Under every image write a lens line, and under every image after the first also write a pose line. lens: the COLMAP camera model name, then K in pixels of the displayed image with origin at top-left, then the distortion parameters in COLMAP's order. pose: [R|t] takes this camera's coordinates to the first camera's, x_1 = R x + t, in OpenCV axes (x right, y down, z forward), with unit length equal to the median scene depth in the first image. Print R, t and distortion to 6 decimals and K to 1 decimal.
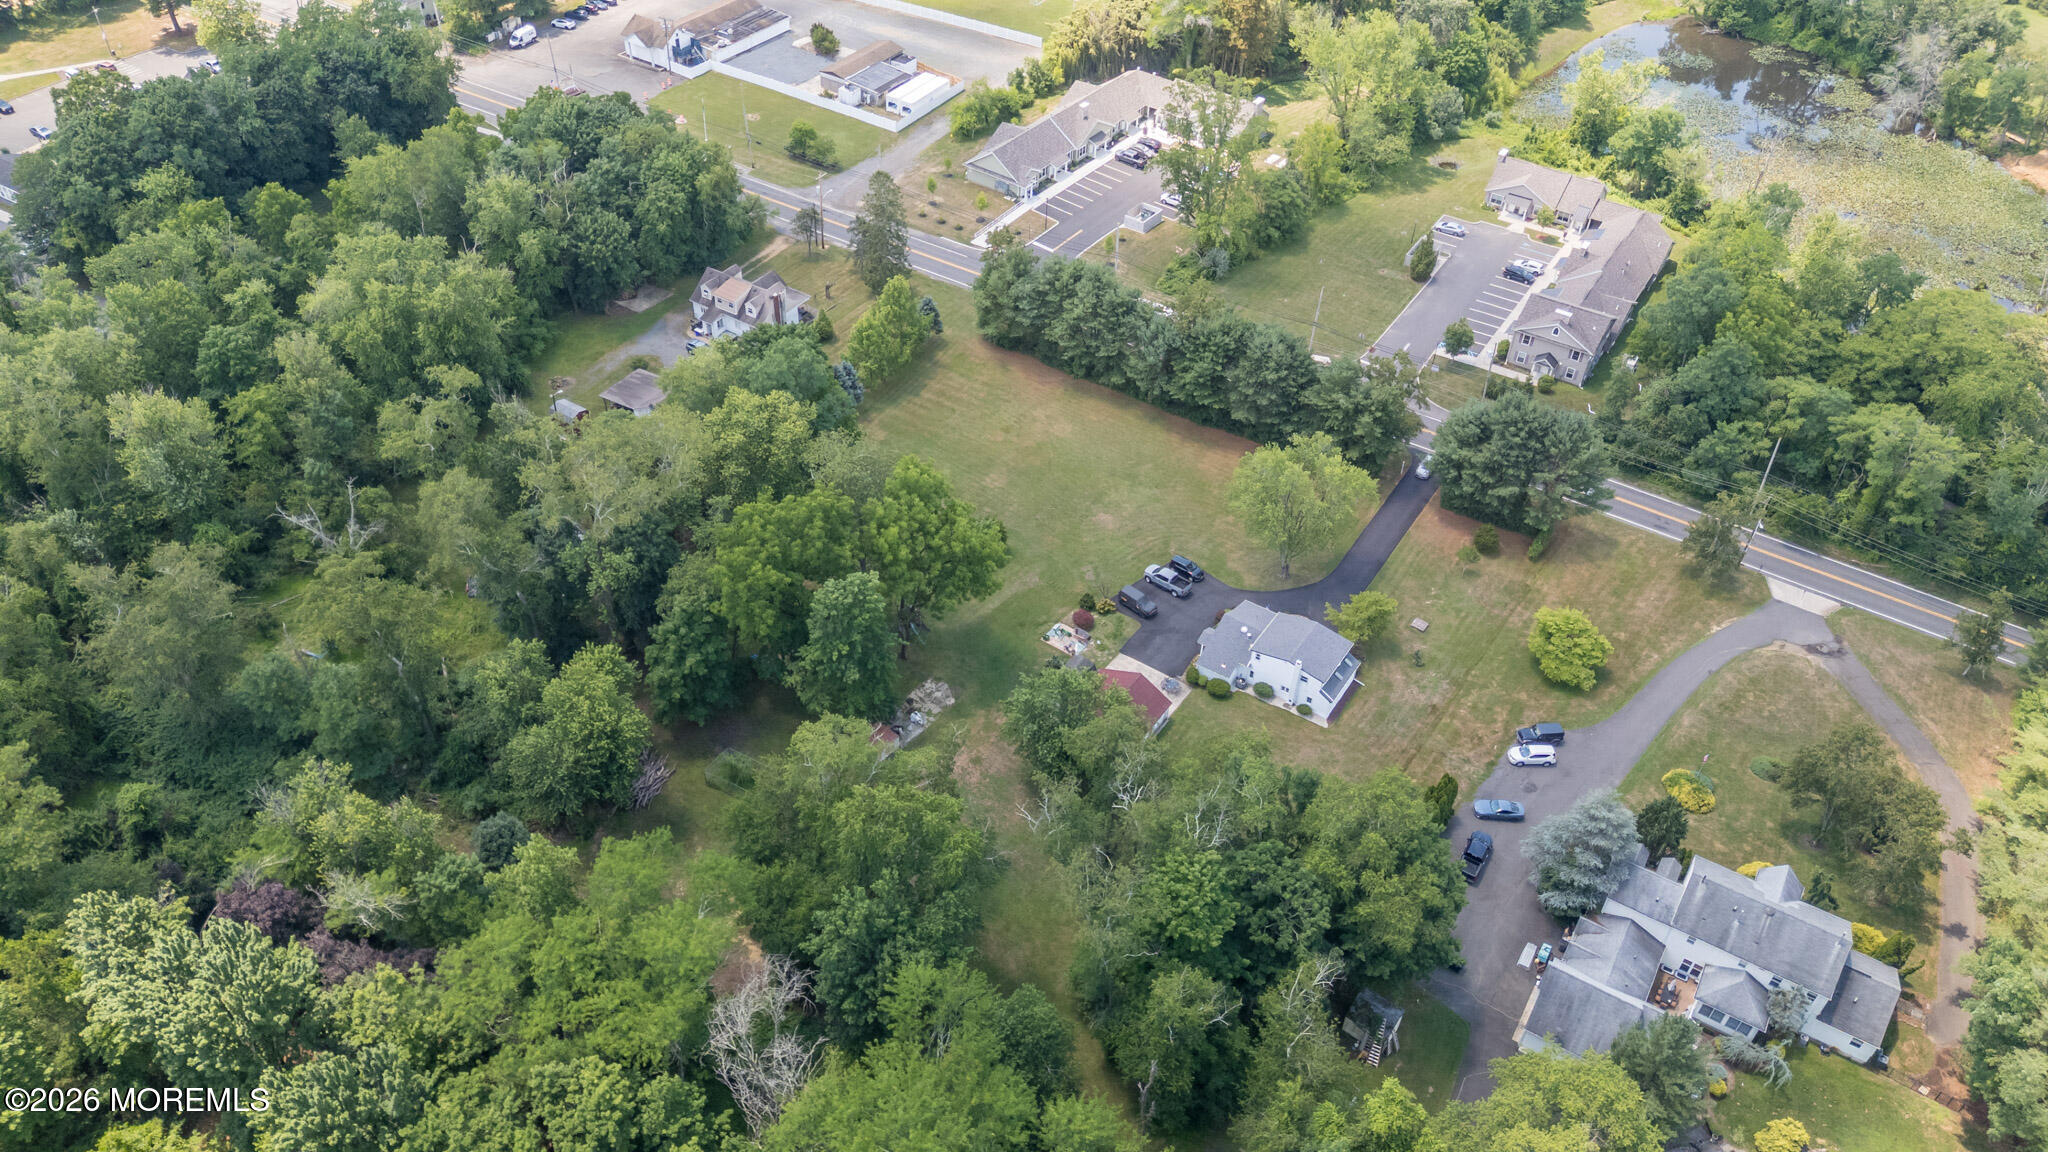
lens RADIAL K [[1497.2, 0, 1024.0], [0, 1497.2, 576.0], [0, 0, 1]] dist [0.086272, -0.105446]
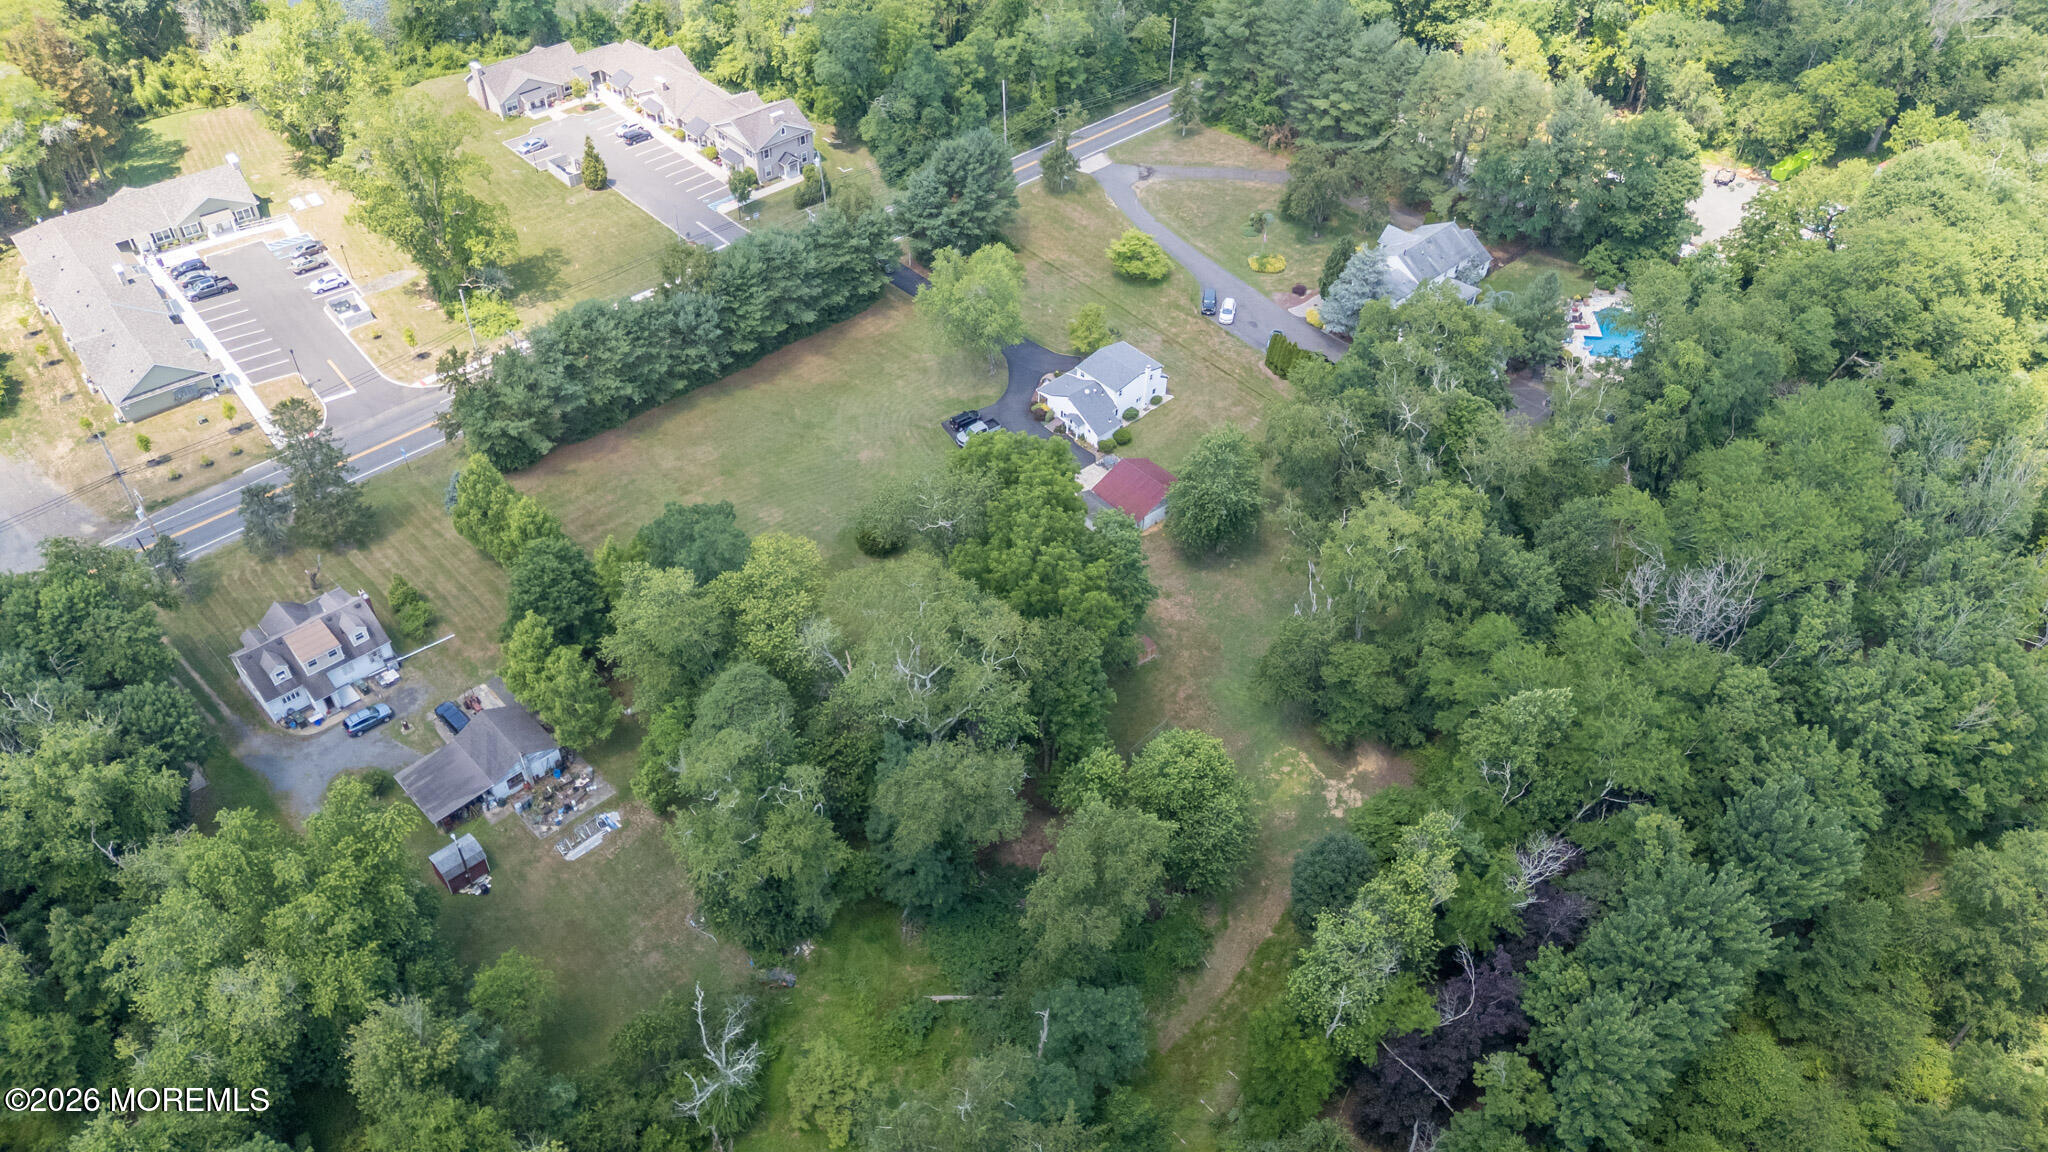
lens RADIAL K [[1497.2, 0, 1024.0], [0, 1497.2, 576.0], [0, 0, 1]] dist [0.086272, -0.105446]
pose [[0.251181, -0.690351, 0.678472, -0.460950], [0.628963, 0.649202, 0.427717, -0.245354], [-0.735740, 0.319299, 0.597273, 0.240745]]
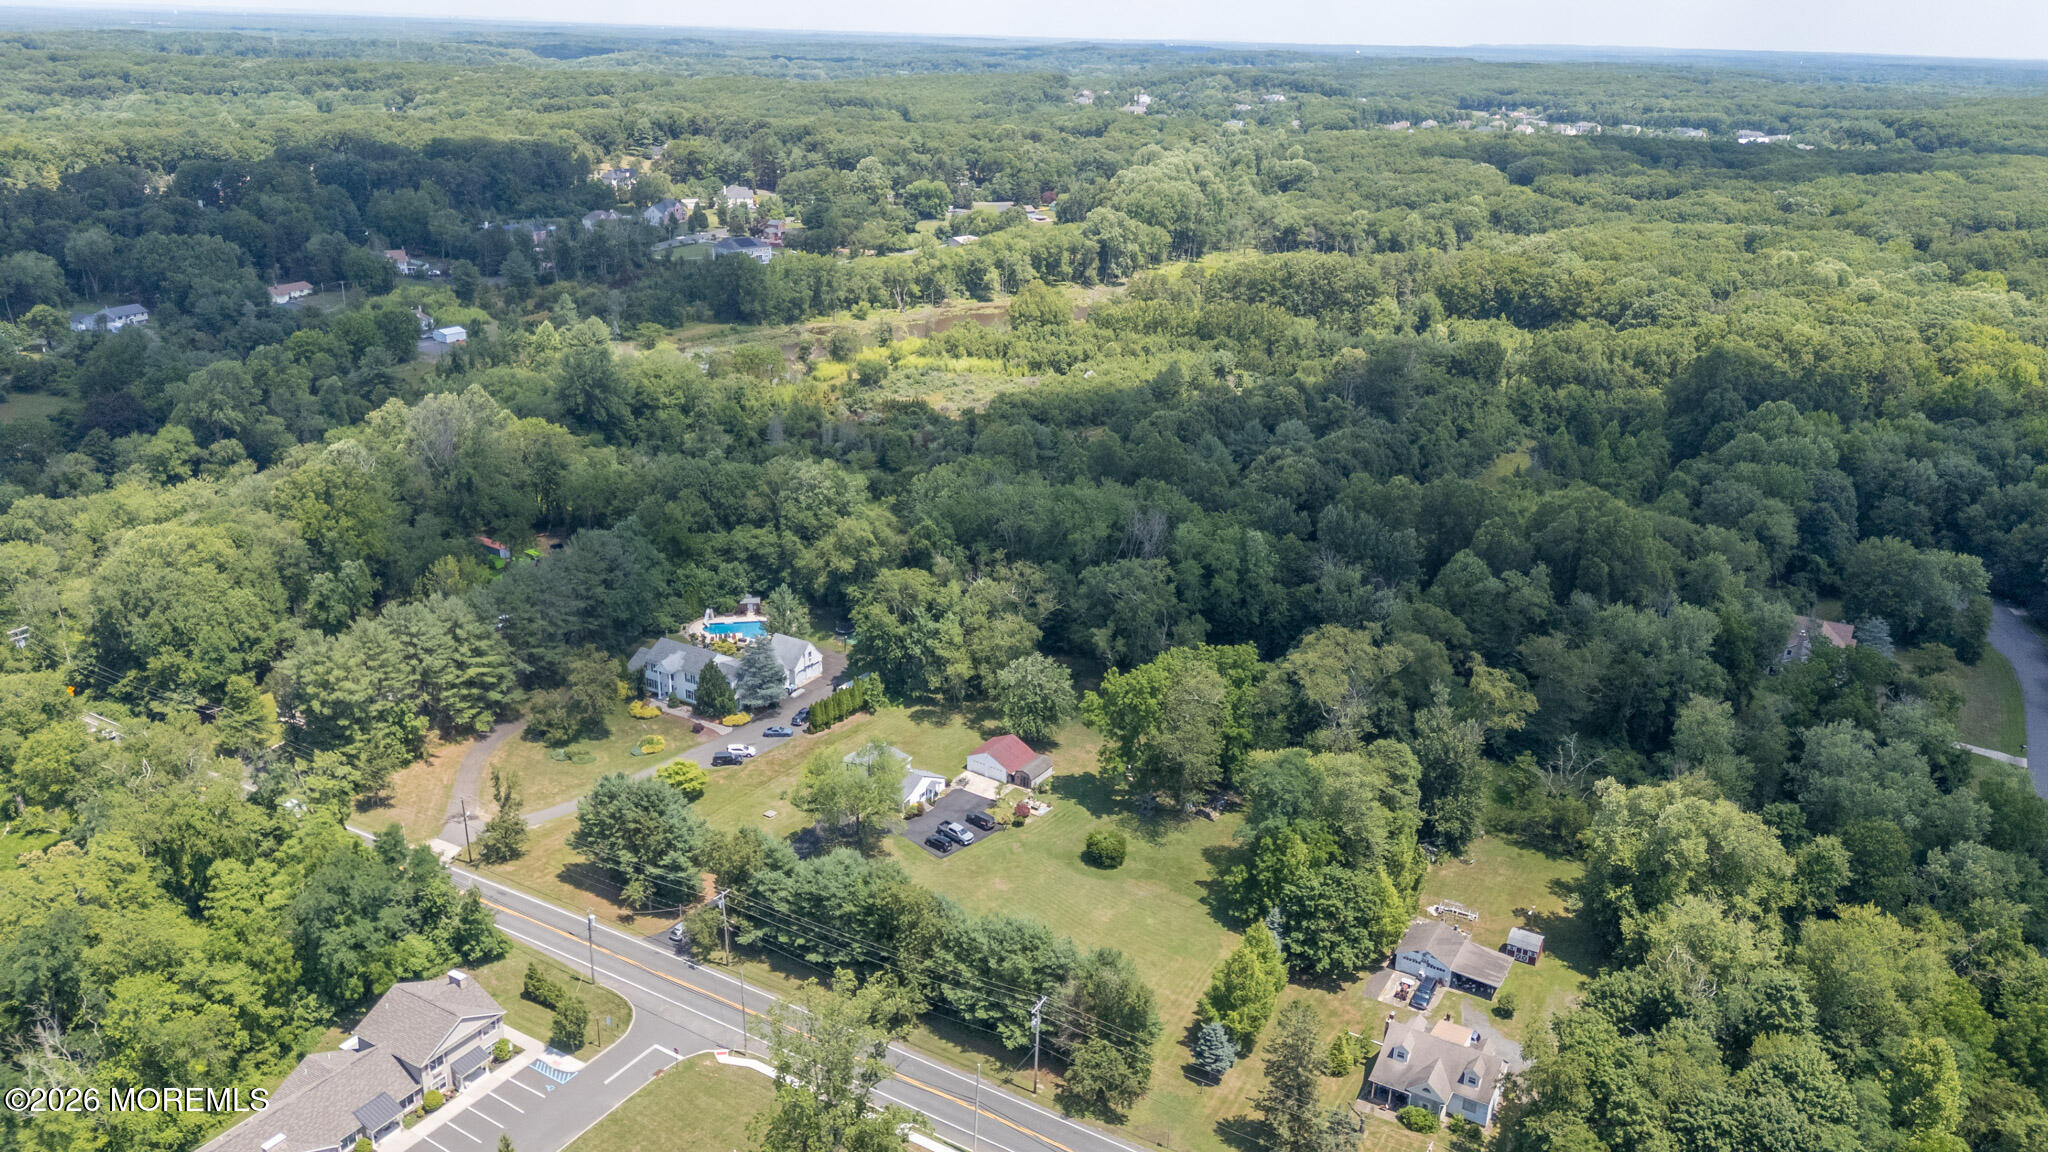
lens RADIAL K [[1497.2, 0, 1024.0], [0, 1497.2, 576.0], [0, 0, 1]] dist [0.086272, -0.105446]
pose [[-0.997654, -0.055148, -0.040557, 0.067650], [-0.061931, 0.474652, 0.877992, -0.814013], [-0.029169, 0.878444, -0.476954, 0.936222]]
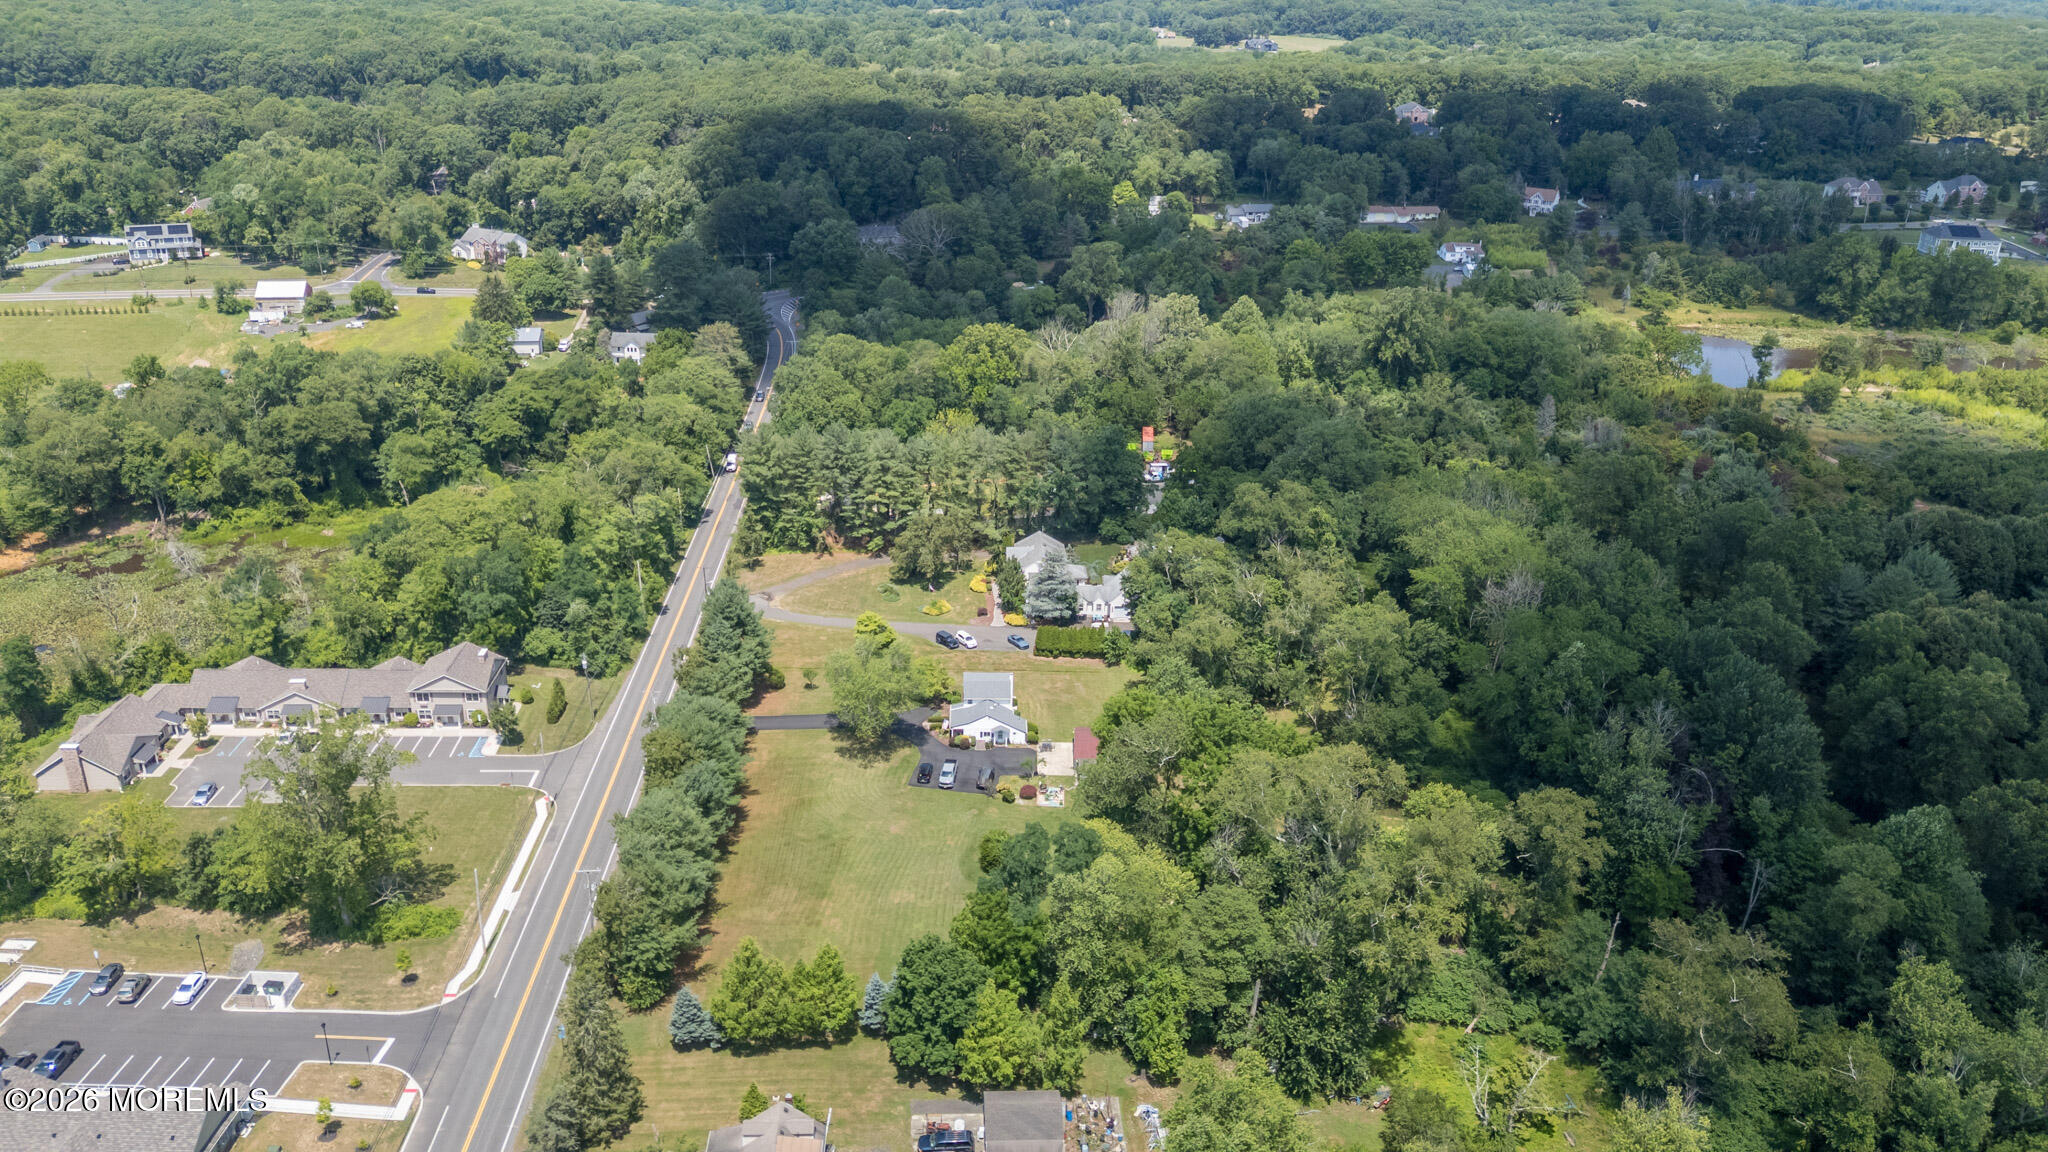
lens RADIAL K [[1497.2, 0, 1024.0], [0, 1497.2, 576.0], [0, 0, 1]] dist [0.086272, -0.105446]
pose [[-0.564640, -0.373101, 0.736192, -0.518080], [0.510106, 0.543463, 0.666664, -0.577943], [-0.648825, 0.751960, -0.116540, 0.647958]]
